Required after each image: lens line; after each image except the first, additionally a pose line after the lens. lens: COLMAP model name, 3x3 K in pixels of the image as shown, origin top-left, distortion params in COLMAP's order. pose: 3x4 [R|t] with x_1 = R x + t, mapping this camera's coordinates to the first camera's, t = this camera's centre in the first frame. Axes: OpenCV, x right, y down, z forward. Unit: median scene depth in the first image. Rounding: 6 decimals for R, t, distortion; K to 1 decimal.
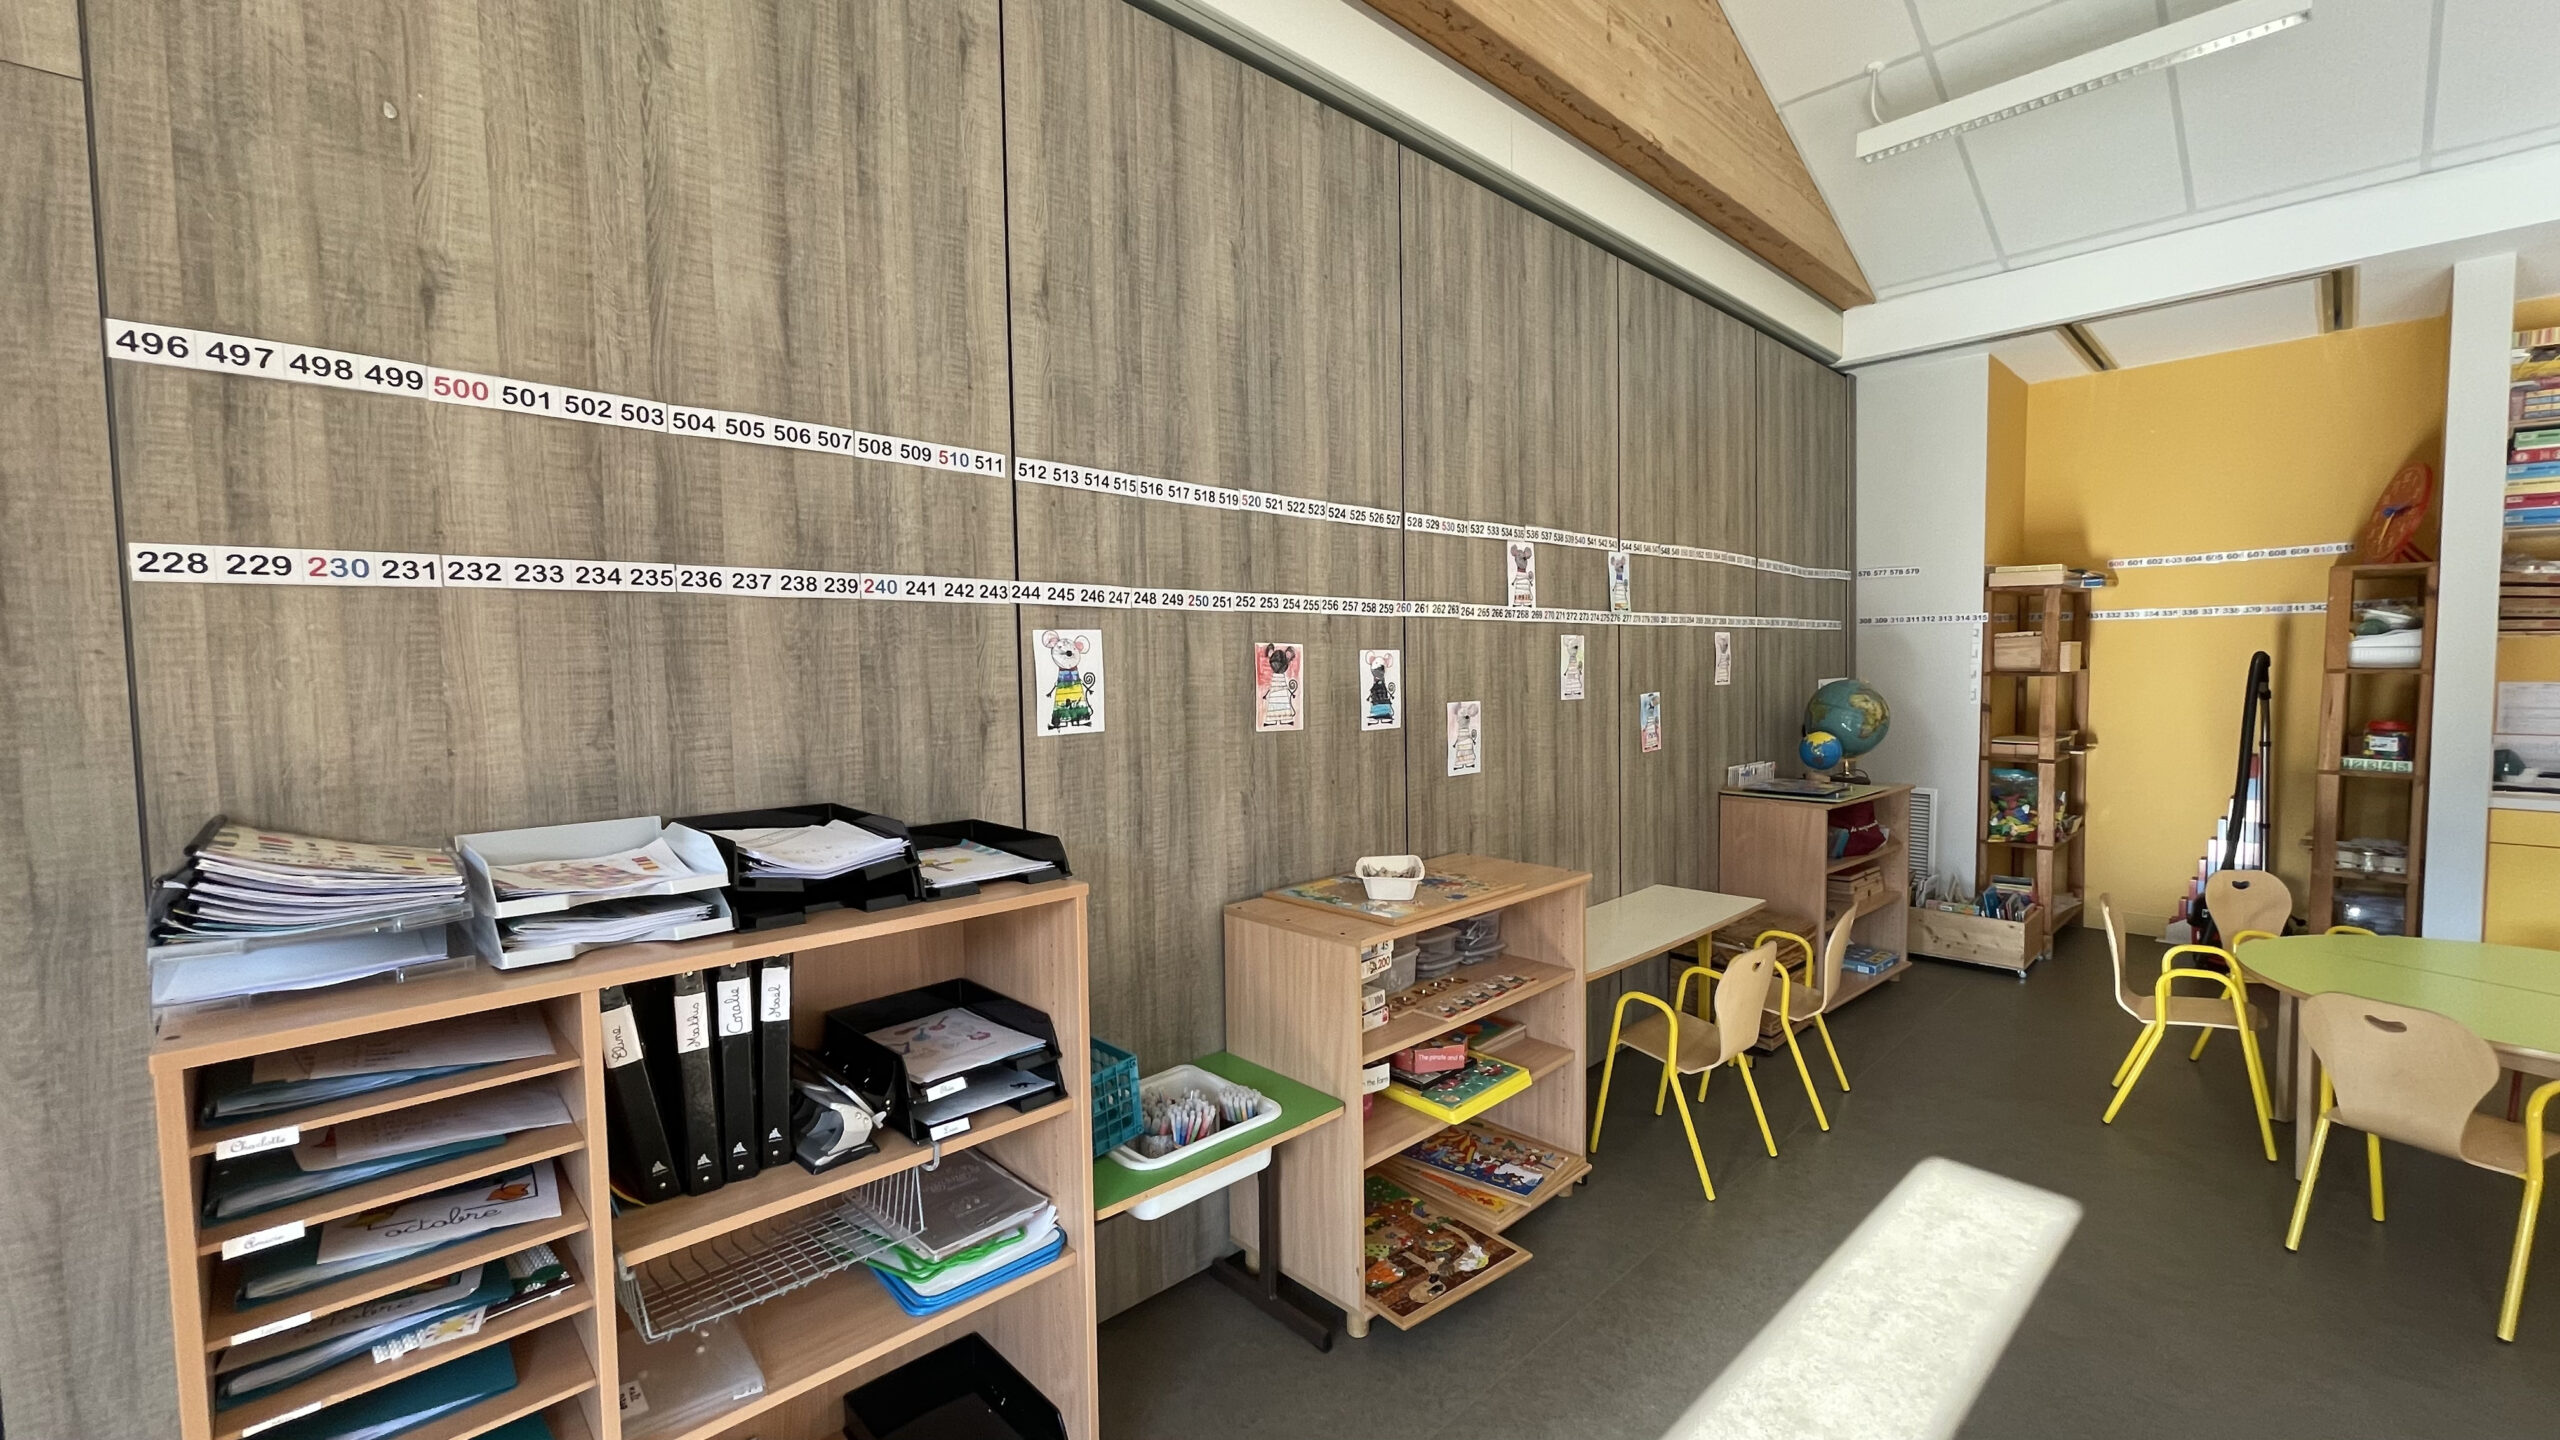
lens RADIAL K [[1022.6, 0, 1272.3], [0, 1022.6, 720.8], [0, 0, 1]] dist [0.000663, -0.003638]
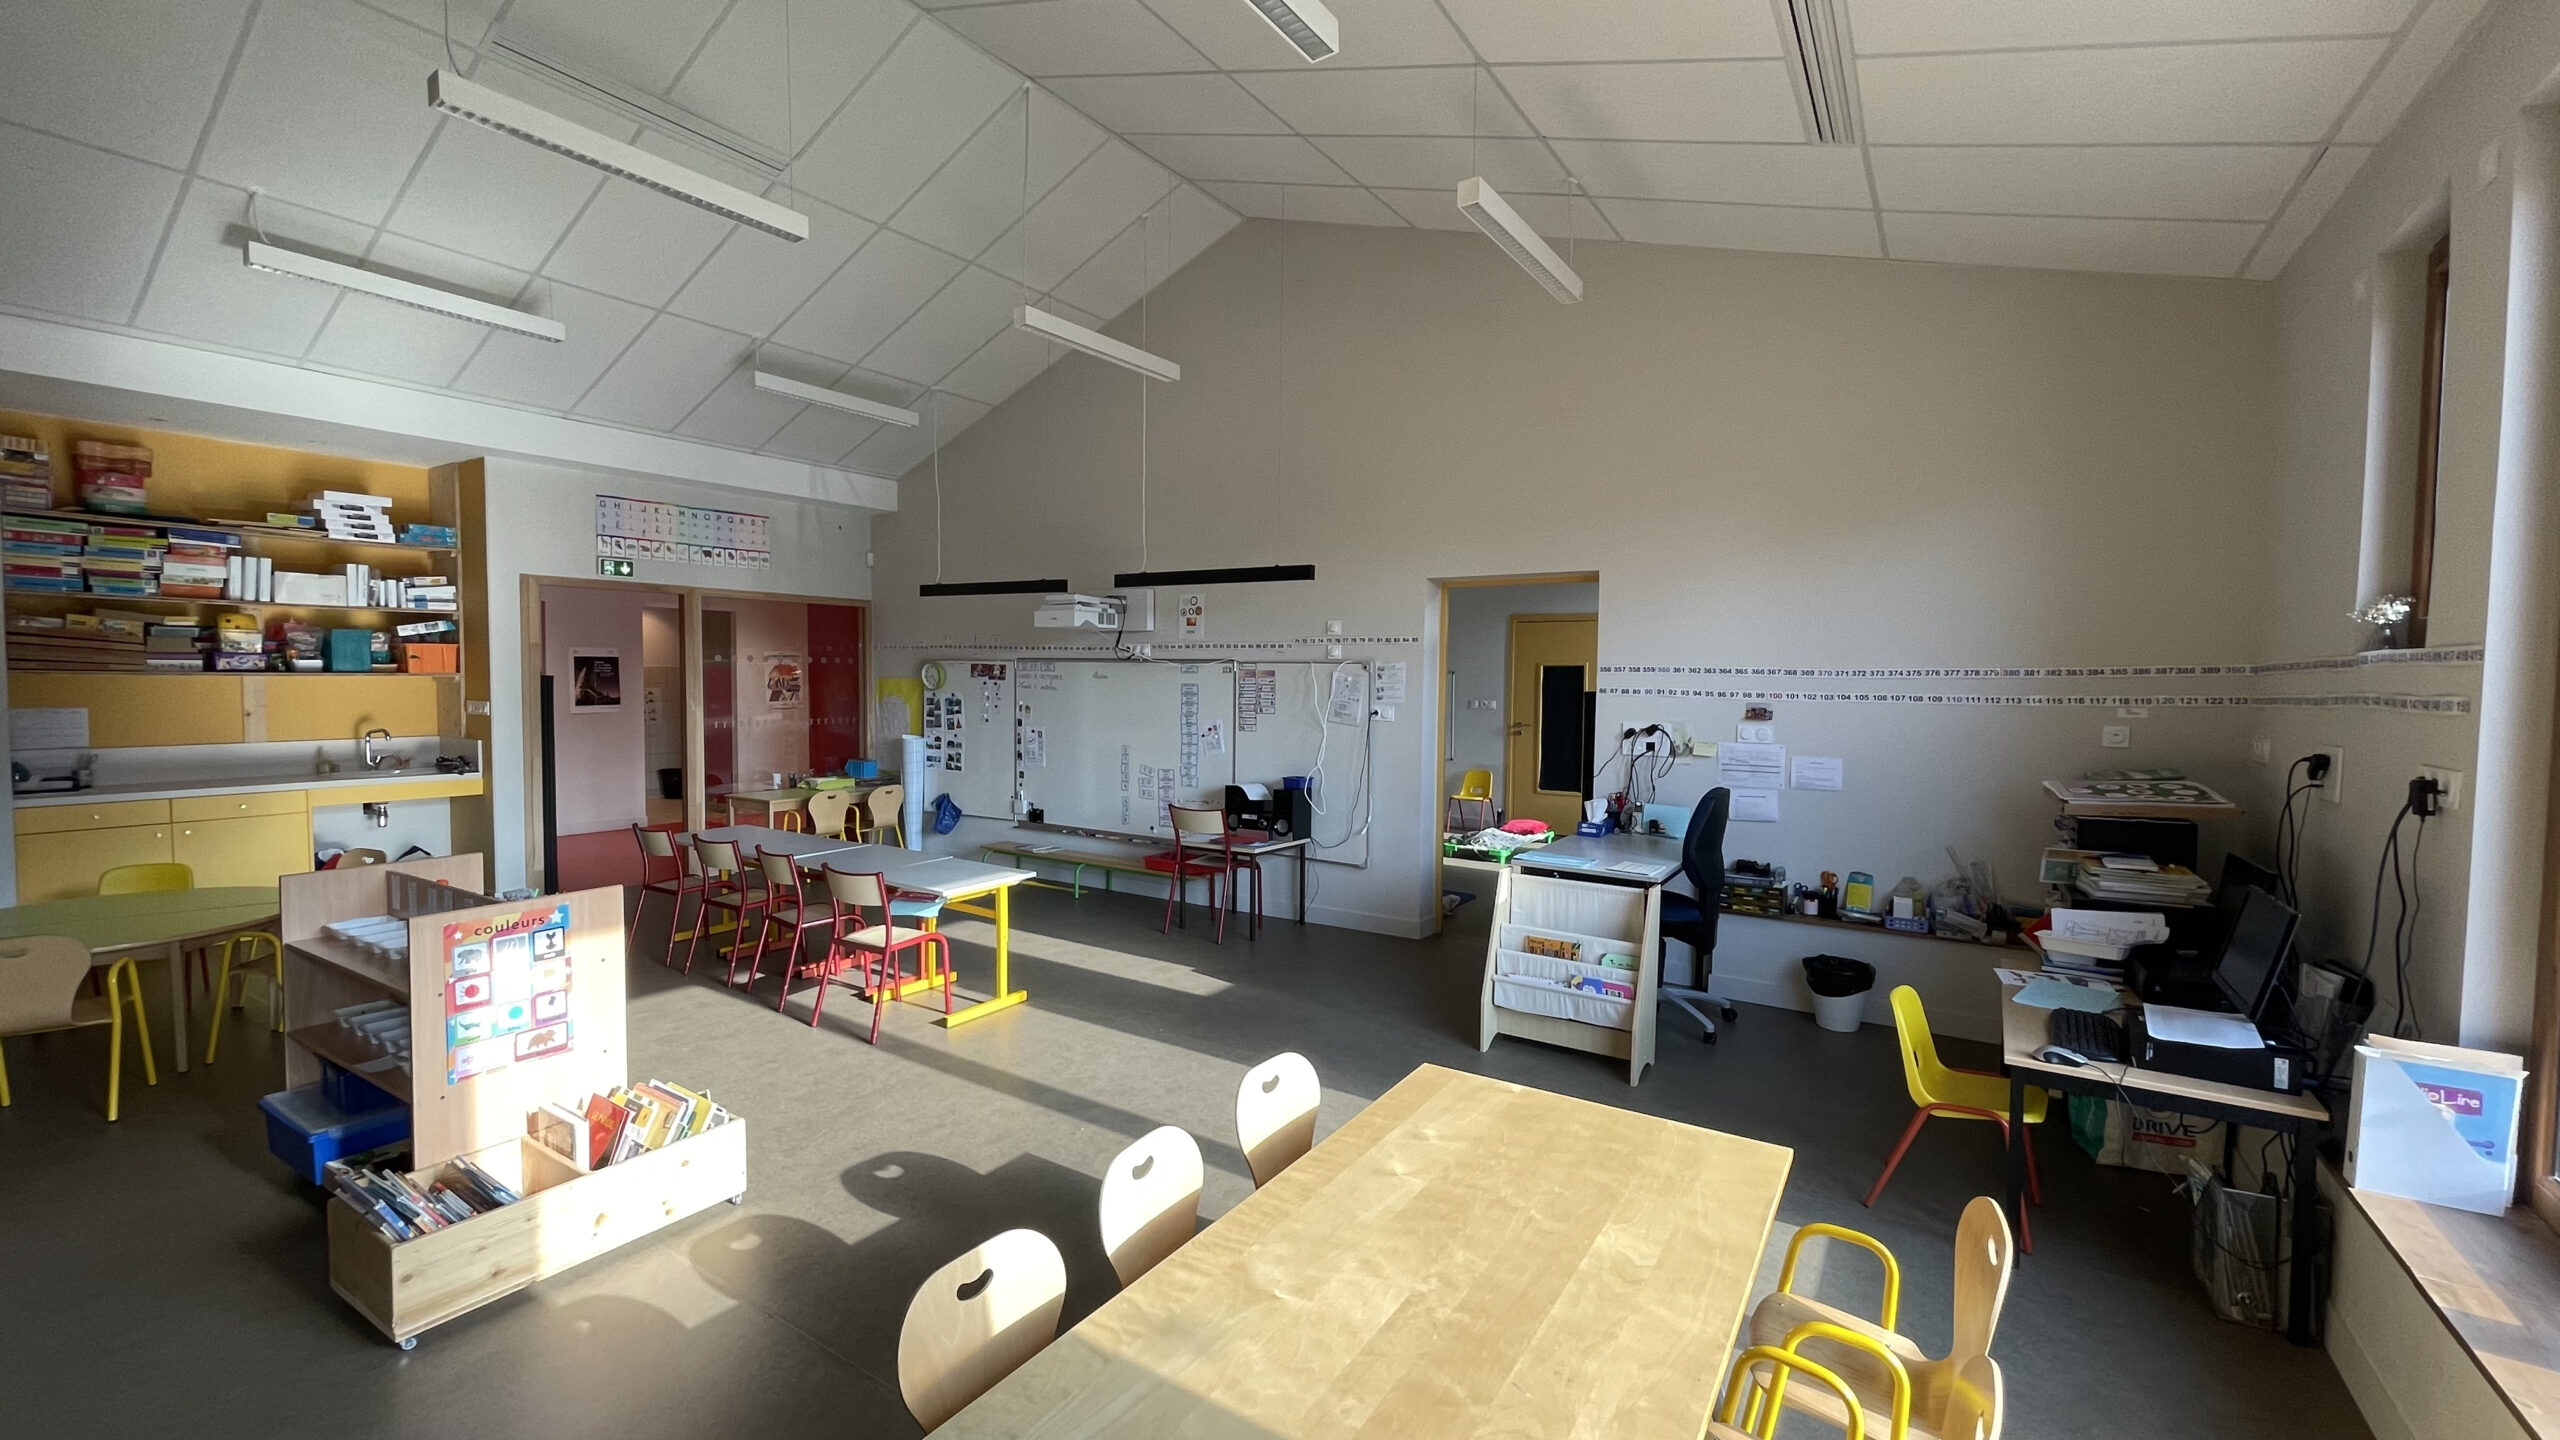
lens RADIAL K [[1031.9, 0, 1288.1], [0, 1031.9, 720.2], [0, 0, 1]] dist [-0.000133, 0.000266]
pose [[-0.242004, -0.034989, 0.969644, -0.545965], [0.047148, 0.997745, 0.047771, -0.014249], [-0.969129, 0.057277, -0.239809, -0.308379]]
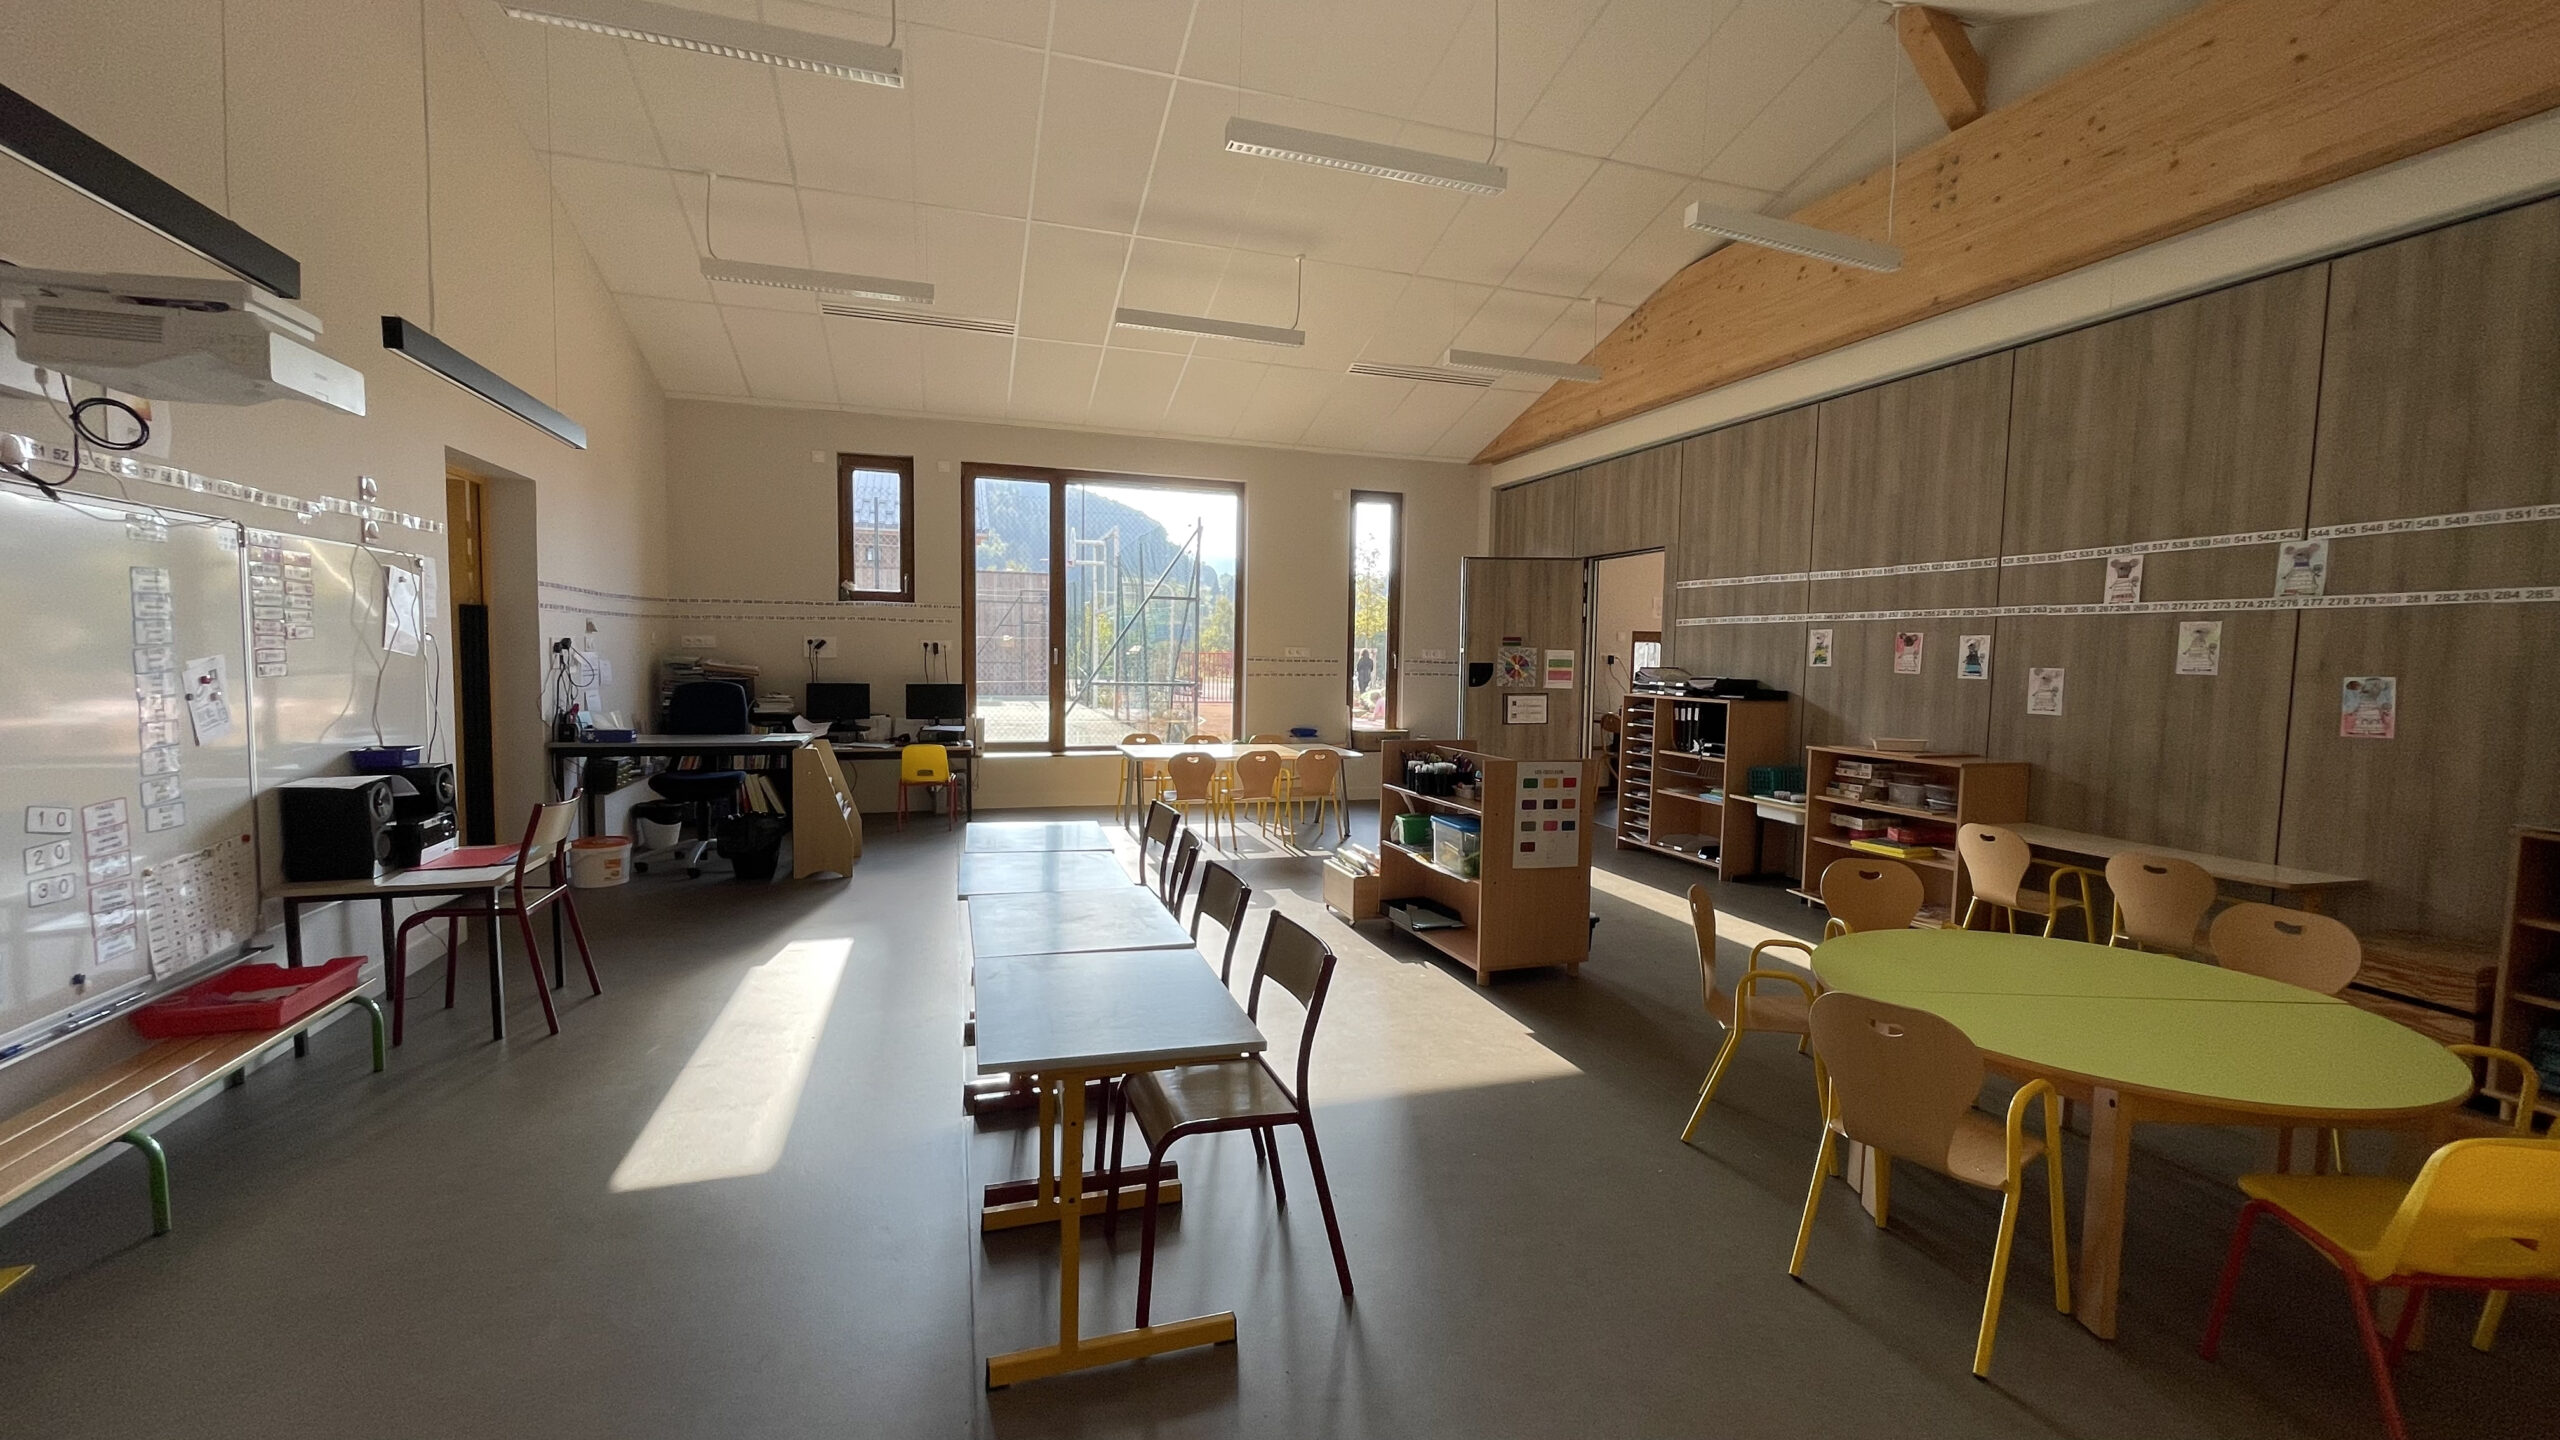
lens RADIAL K [[1031.9, 0, 1288.1], [0, 1031.9, 720.2], [0, 0, 1]] dist [-0.000133, 0.000266]
pose [[-0.424027, 0.064228, -0.903369, 2.019048], [-0.066774, 0.992550, 0.101912, -0.021695], [0.903185, 0.103535, -0.416579, 0.588626]]
